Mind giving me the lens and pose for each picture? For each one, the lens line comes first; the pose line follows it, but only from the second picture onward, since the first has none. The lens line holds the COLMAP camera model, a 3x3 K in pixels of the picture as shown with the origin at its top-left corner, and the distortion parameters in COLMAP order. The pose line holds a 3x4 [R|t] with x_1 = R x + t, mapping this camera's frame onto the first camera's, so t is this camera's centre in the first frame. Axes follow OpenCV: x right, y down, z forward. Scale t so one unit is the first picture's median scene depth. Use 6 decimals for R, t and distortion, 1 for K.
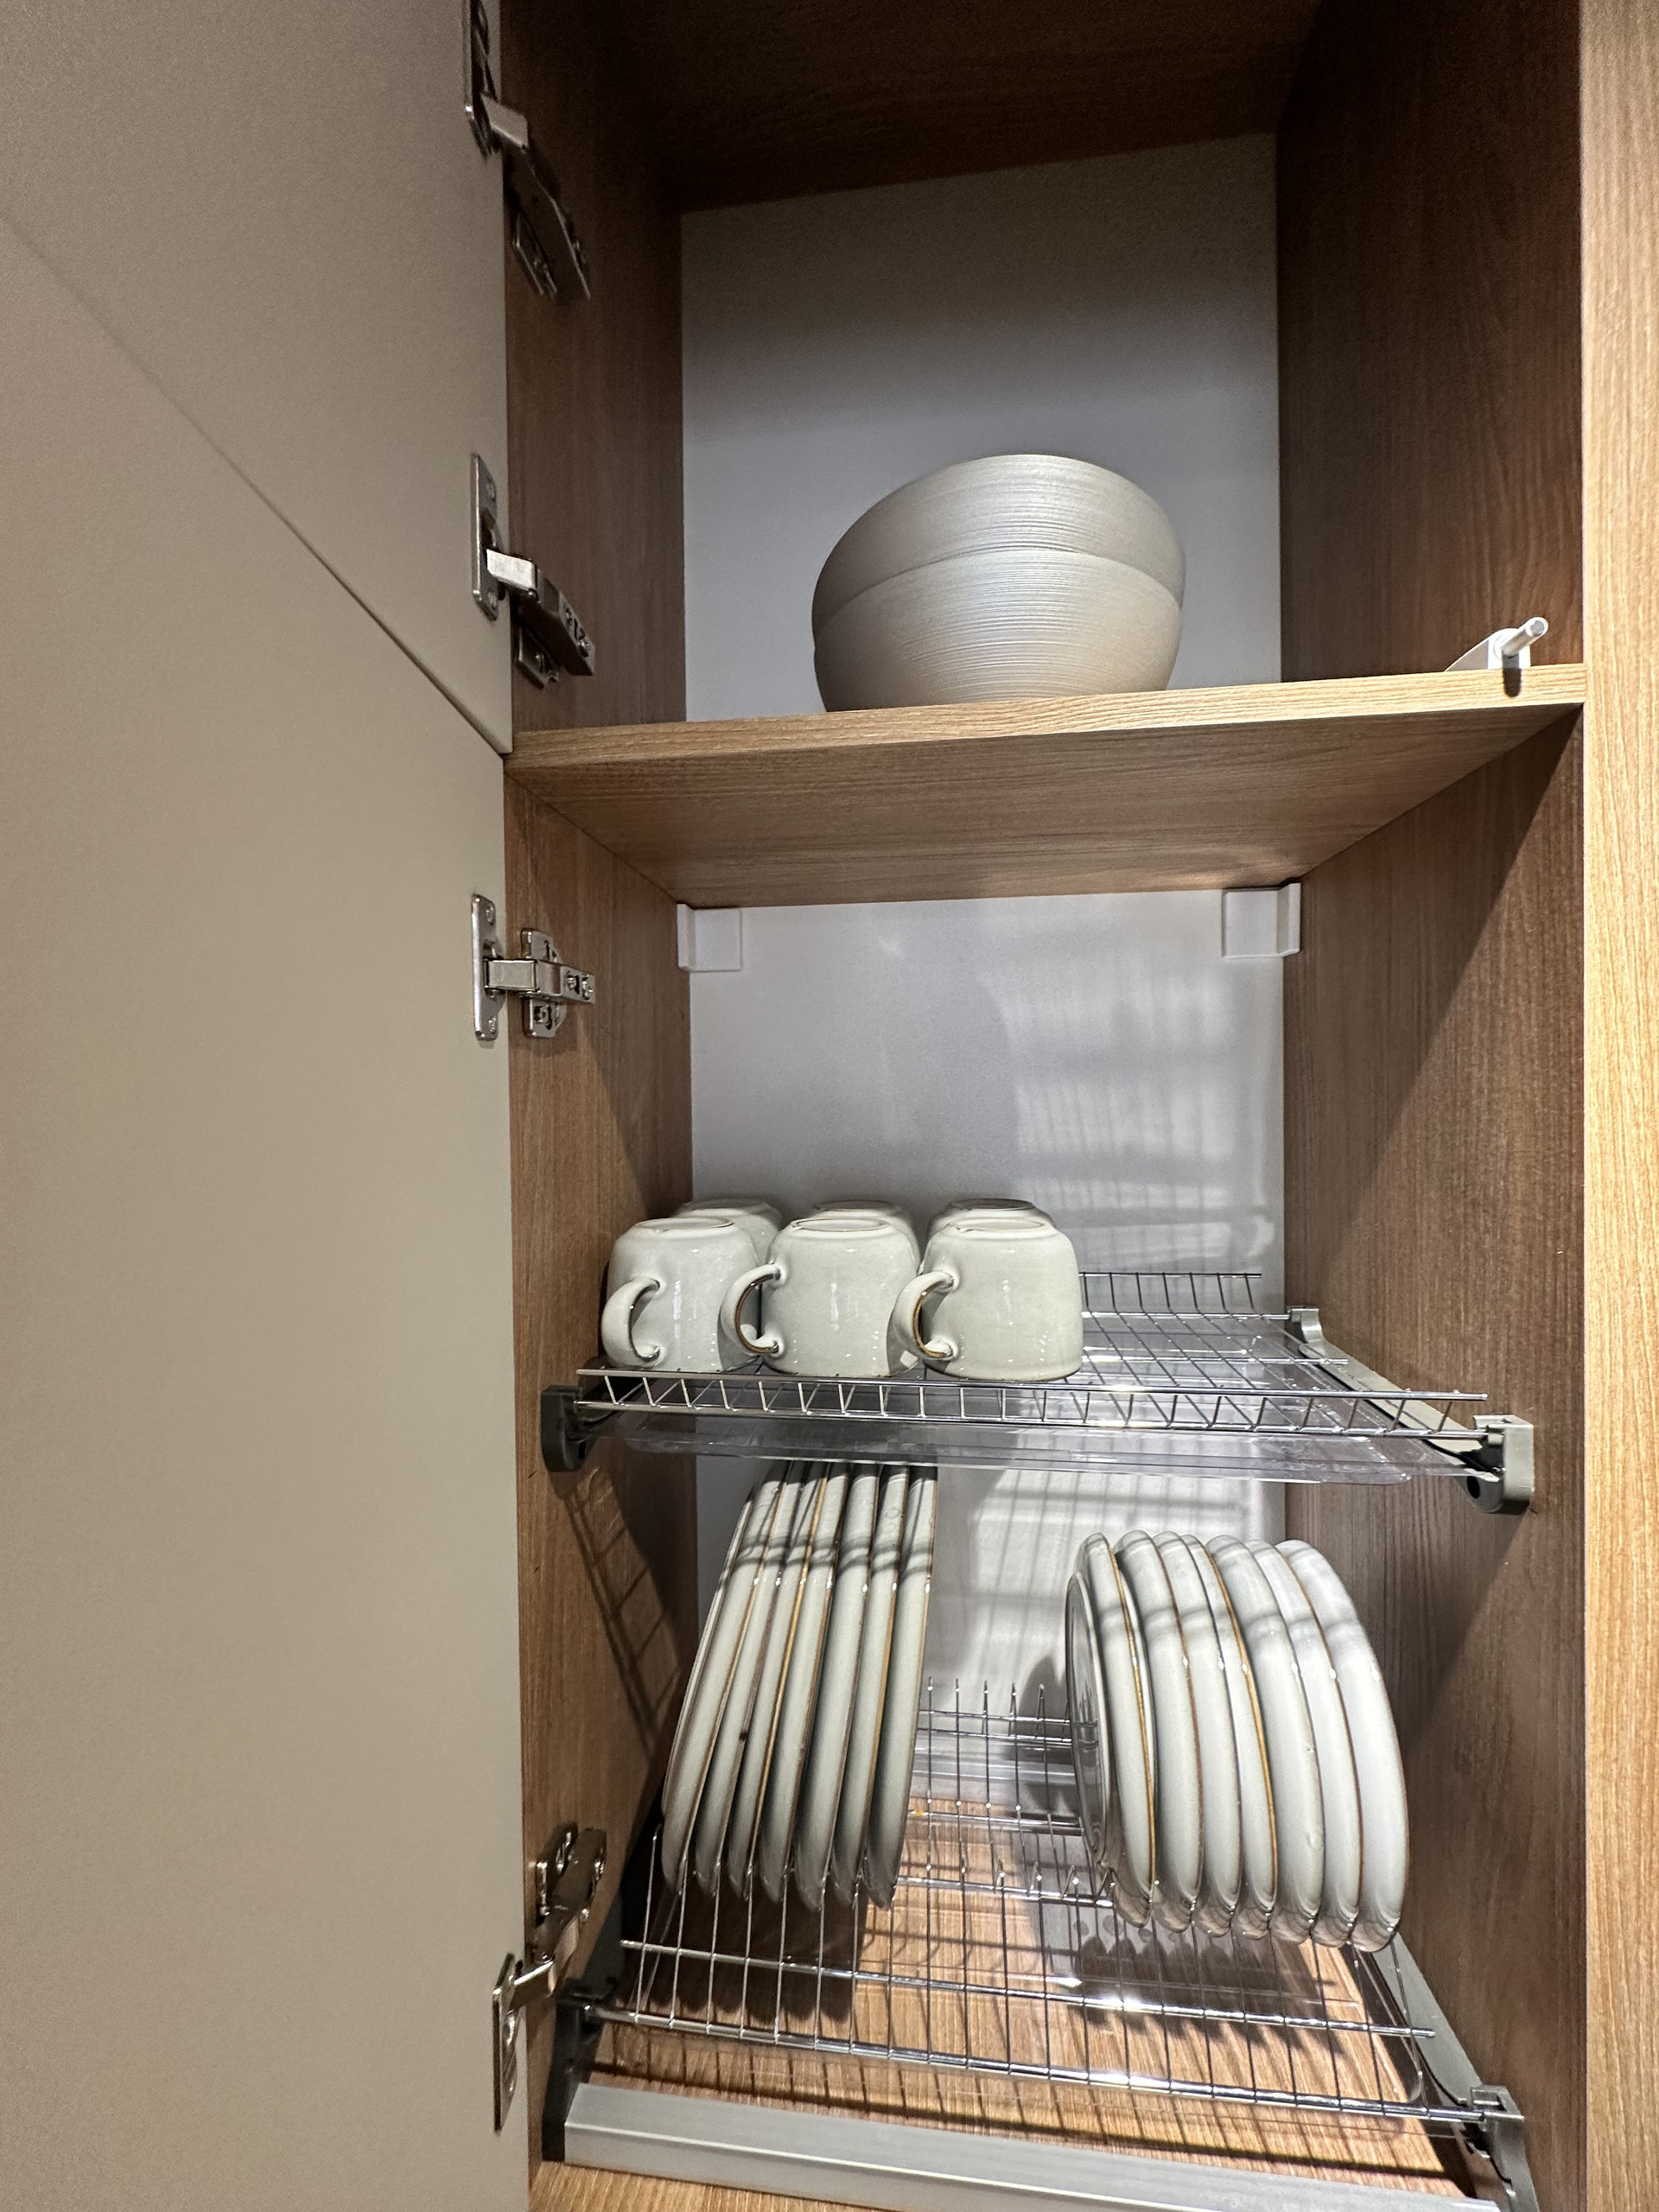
lens RADIAL K [[891.6, 0, 834.6], [0, 891.6, 1103.5], [0, 0, 1]] dist [-0.000958, 0.000635]
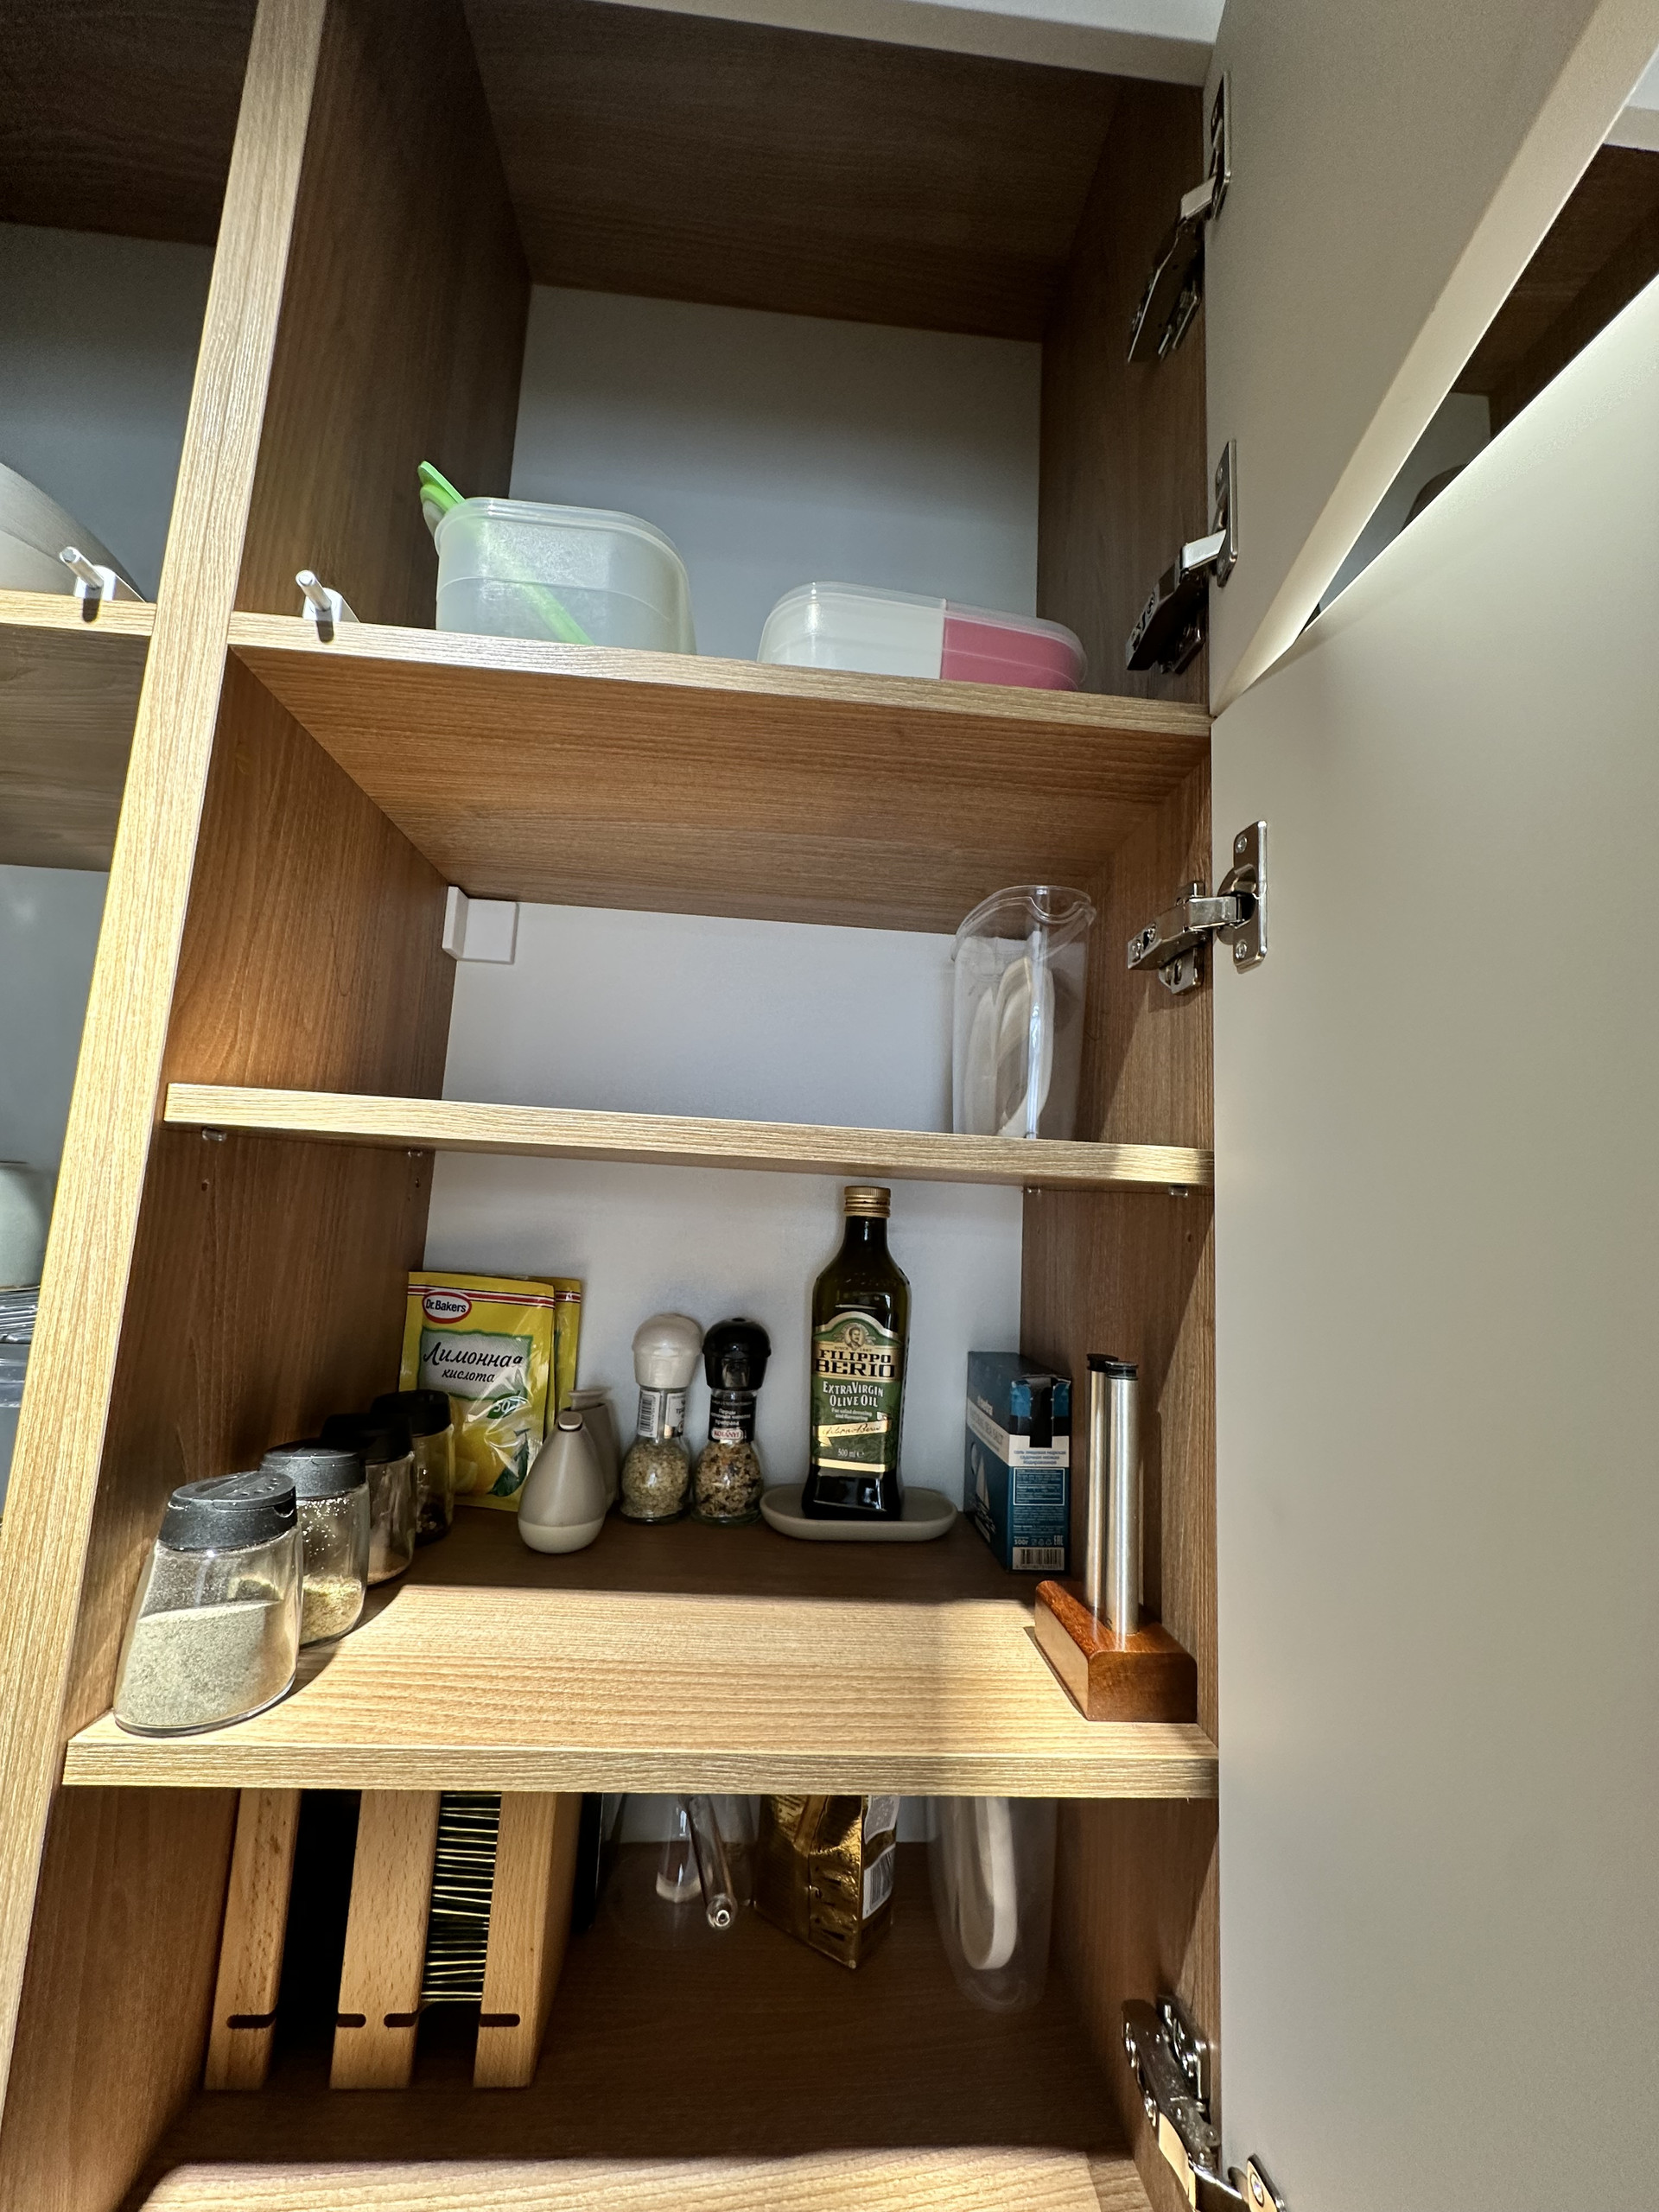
lens RADIAL K [[891.6, 0, 829.4], [0, 891.6, 1103.0], [0, 0, 1]] dist [-0.000958, 0.000635]
pose [[0.982137, 0.088596, 0.166006, 1.526170], [-0.064831, 0.987527, -0.143480, 0.224027], [-0.176647, 0.130155, 0.975631, -0.149672]]
